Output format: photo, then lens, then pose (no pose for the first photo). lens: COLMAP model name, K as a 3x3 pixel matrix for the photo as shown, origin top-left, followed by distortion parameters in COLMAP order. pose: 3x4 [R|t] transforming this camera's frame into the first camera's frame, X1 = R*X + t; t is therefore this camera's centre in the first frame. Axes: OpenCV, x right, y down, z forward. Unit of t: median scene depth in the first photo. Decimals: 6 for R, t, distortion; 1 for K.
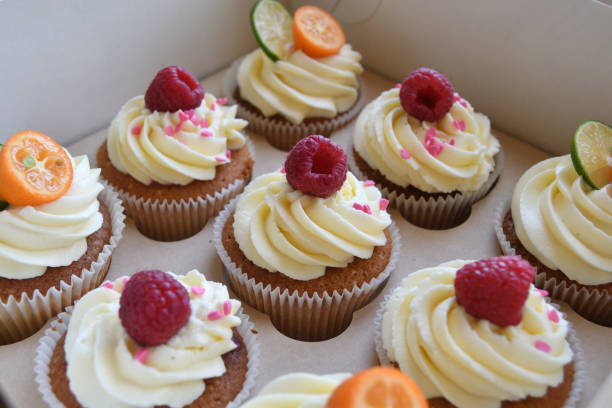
lens RADIAL K [[800.4, 0, 306.0], [0, 800.4, 204.0], [0, 0, 1]] dist [-0.013261, -0.016963]
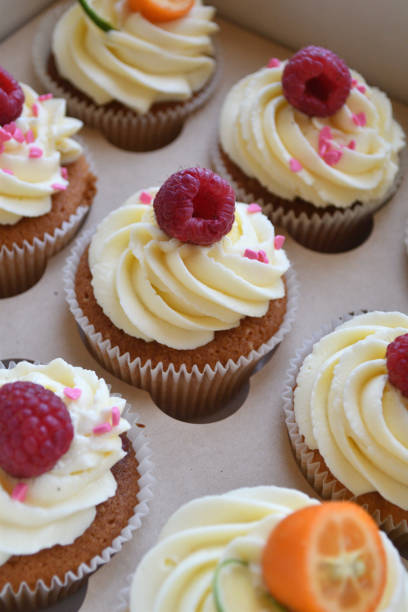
lens RADIAL K [[995.9, 0, 204.0], [0, 995.9, 306.0], [0, 0, 1]] dist [0.006011, -0.023112]
pose [[0.988743, -0.089522, 0.119891, -0.103270], [0.058266, 0.968383, 0.242567, -0.186538], [-0.137815, -0.232851, 0.962698, 0.038658]]
